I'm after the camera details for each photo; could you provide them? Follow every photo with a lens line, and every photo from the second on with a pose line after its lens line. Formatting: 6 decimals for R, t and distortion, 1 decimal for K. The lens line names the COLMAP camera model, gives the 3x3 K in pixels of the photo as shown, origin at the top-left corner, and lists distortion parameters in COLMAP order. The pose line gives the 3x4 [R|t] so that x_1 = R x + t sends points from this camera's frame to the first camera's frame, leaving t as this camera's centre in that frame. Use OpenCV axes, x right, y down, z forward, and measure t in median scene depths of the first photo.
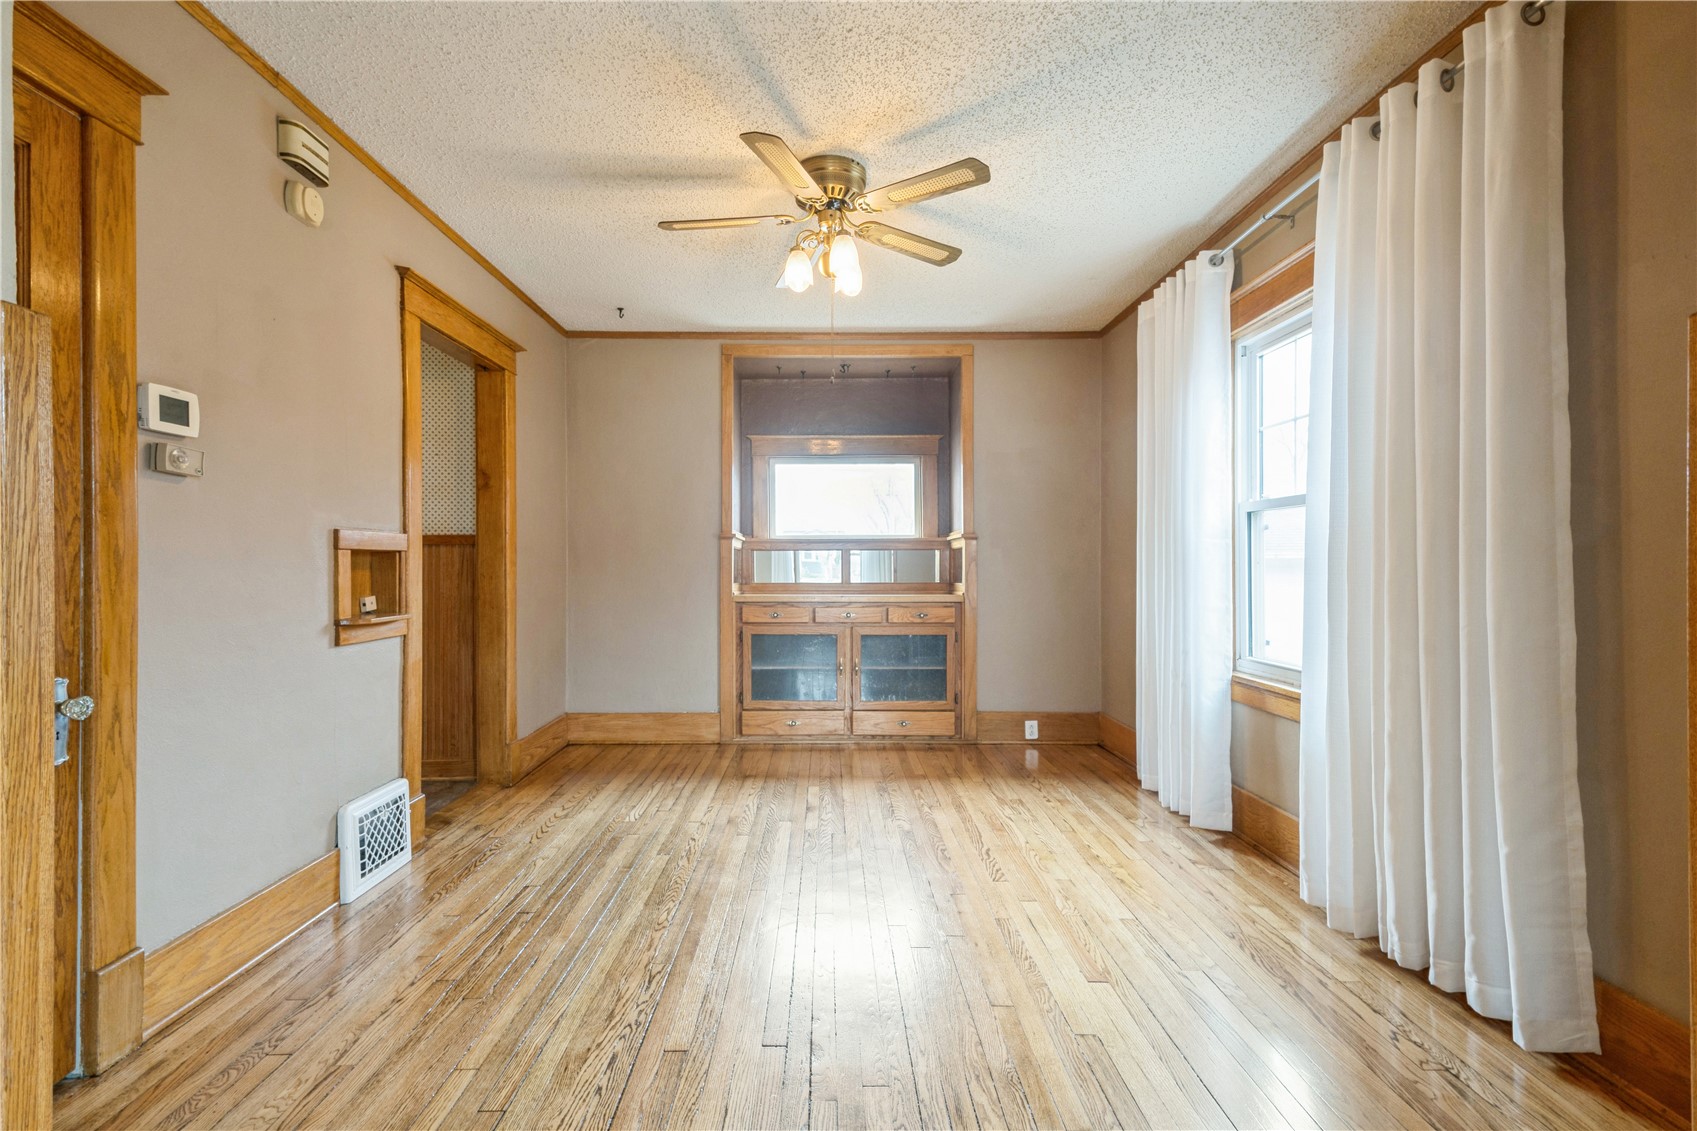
lens RADIAL K [[766.2, 0, 833.3], [0, 766.2, 561.6], [0, 0, 1]] dist [0.014702, -0.000393]
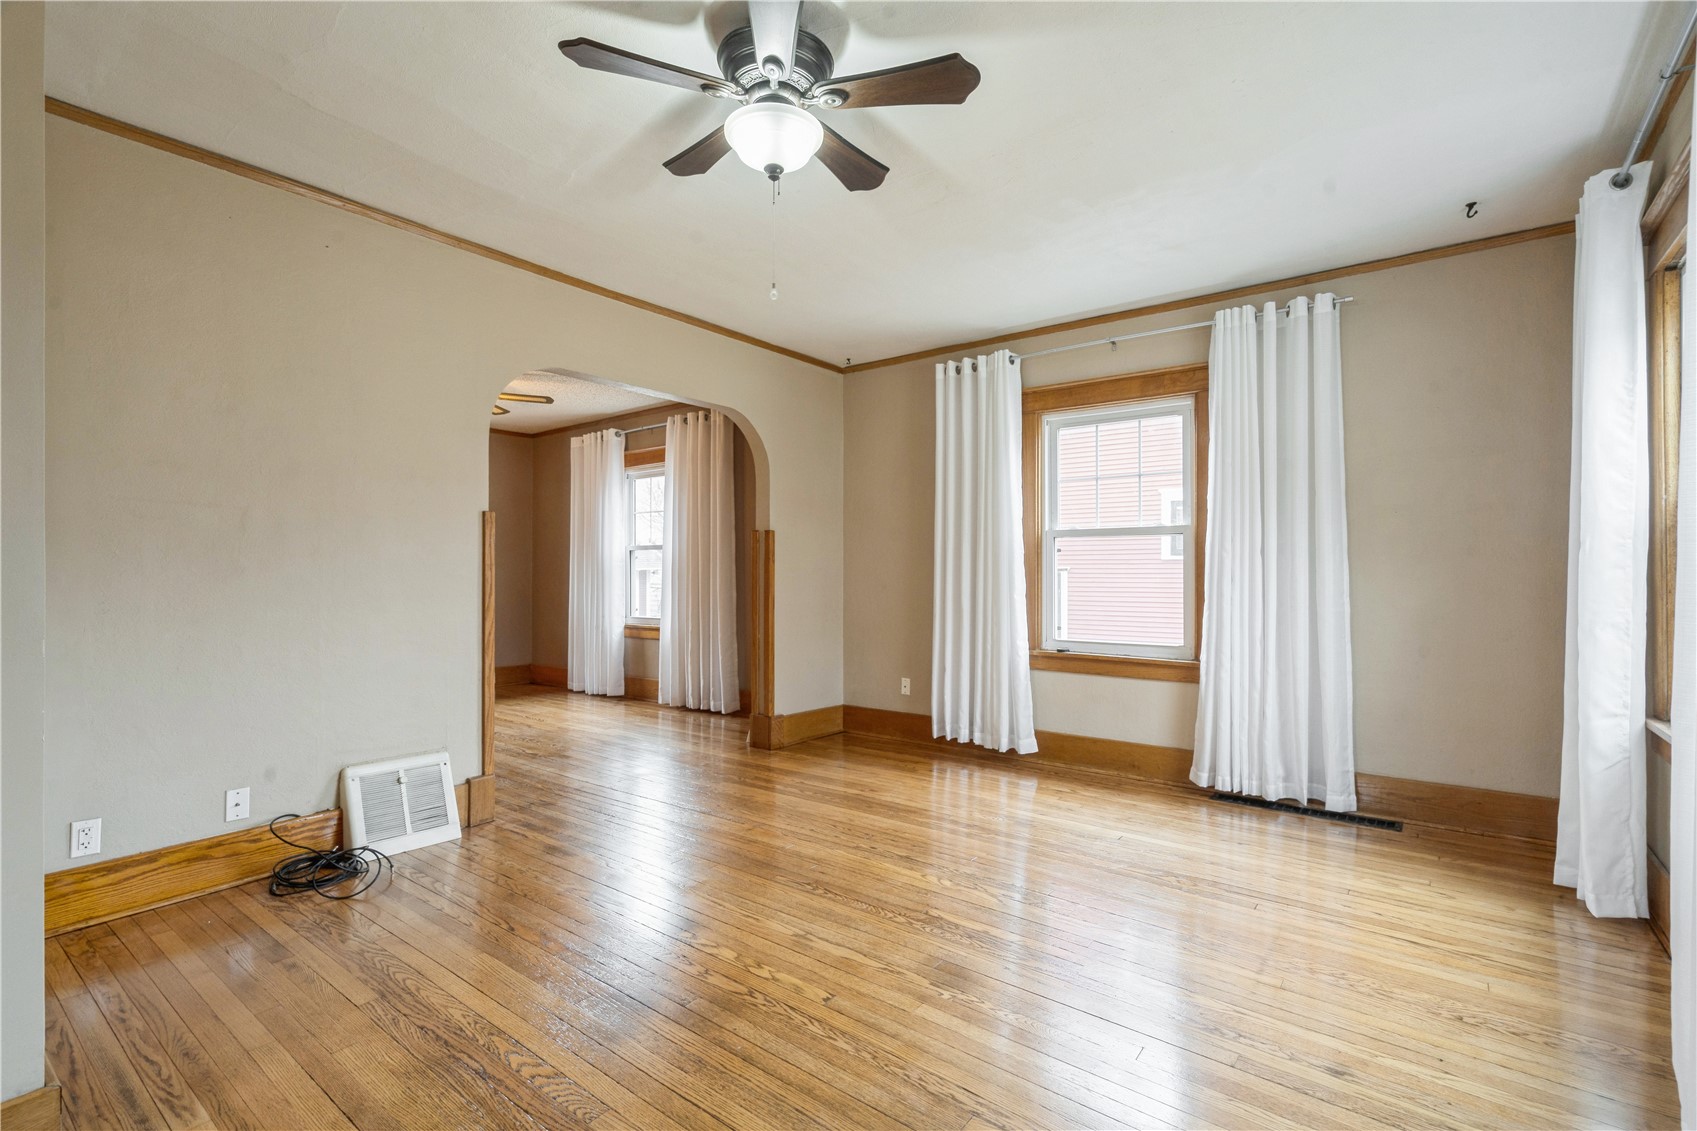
lens RADIAL K [[780.5, 0, 850.0], [0, 780.5, 569.5], [0, 0, 1]] dist [0.000721, -0.000059]
pose [[0.615485, 0.007803, 0.788110, -0.768059], [-0.001886, 0.999963, -0.008428, 0.007413], [-0.788147, 0.003701, 0.615476, -0.804008]]
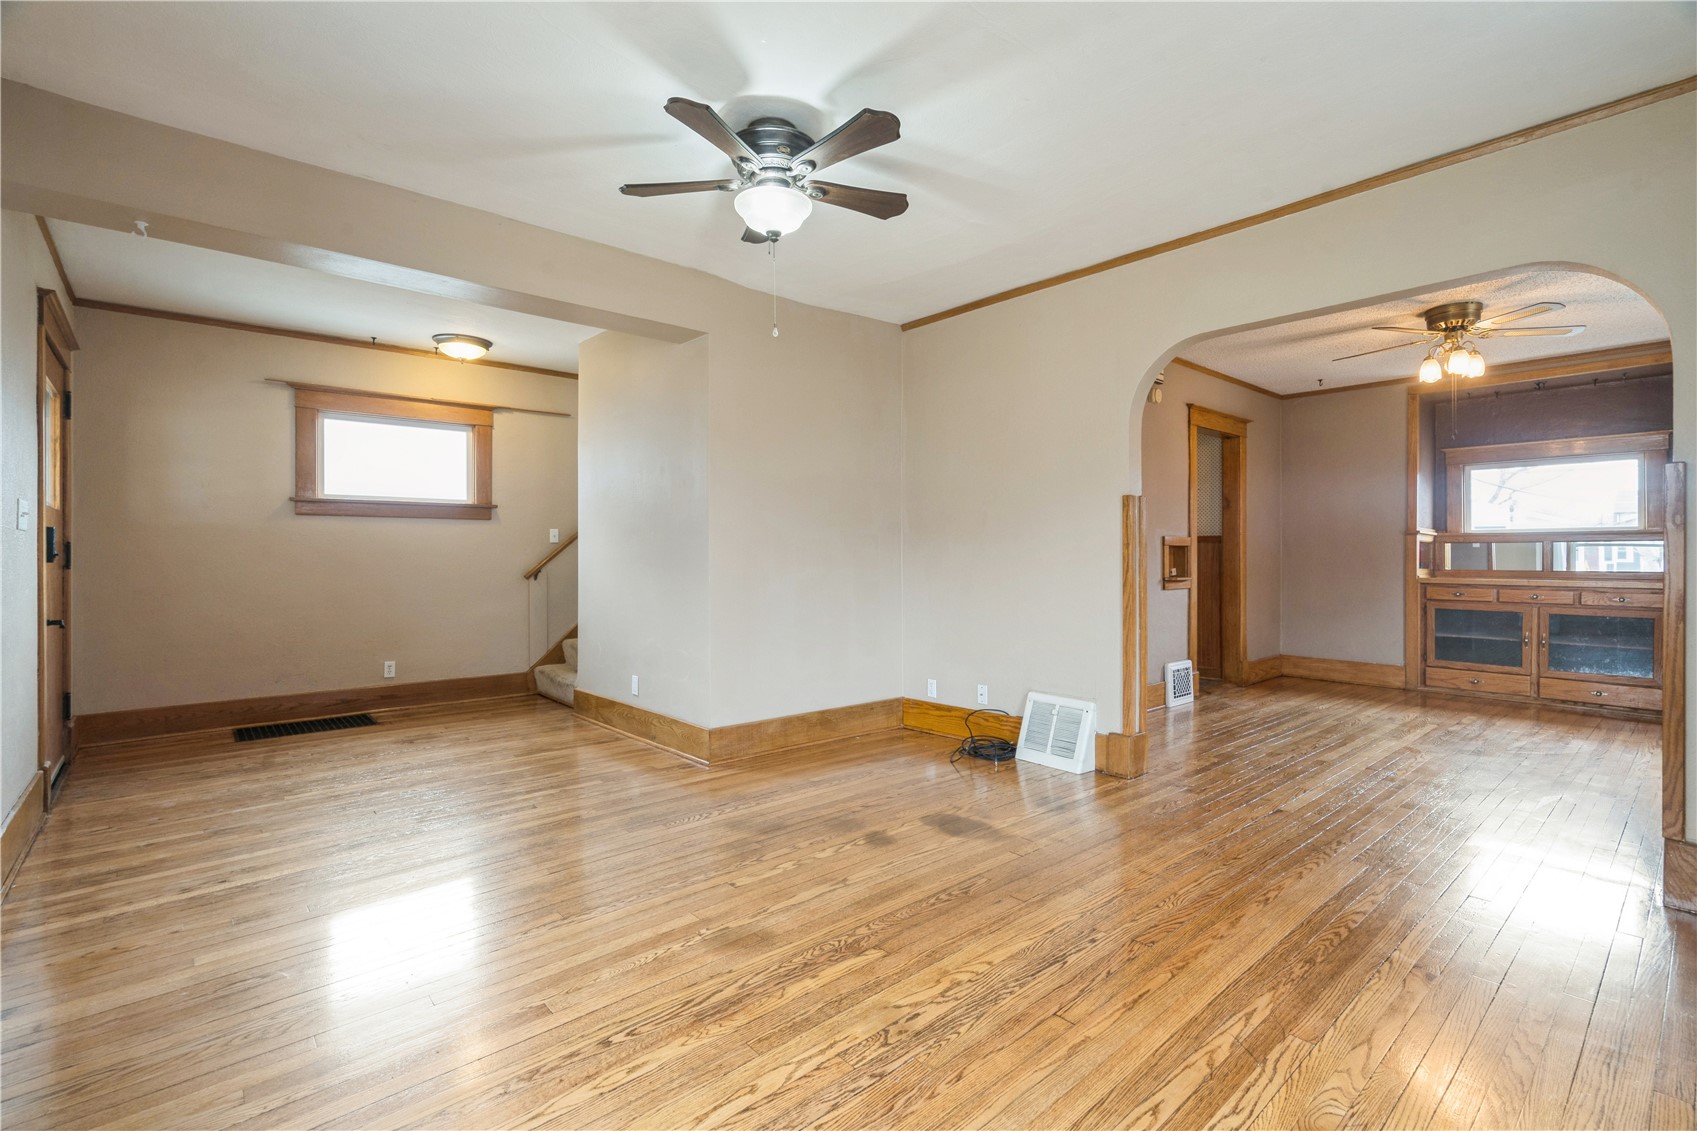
lens RADIAL K [[770.0, 0, 851.0], [0, 770.0, 554.1], [0, 0, 1]] dist [-0.000019, 0.000229]
pose [[0.655887, 0.001664, -0.754857, 0.317472], [-0.002167, 0.999998, 0.000322, 0.007553], [0.754856, 0.001425, 0.655889, -0.828048]]
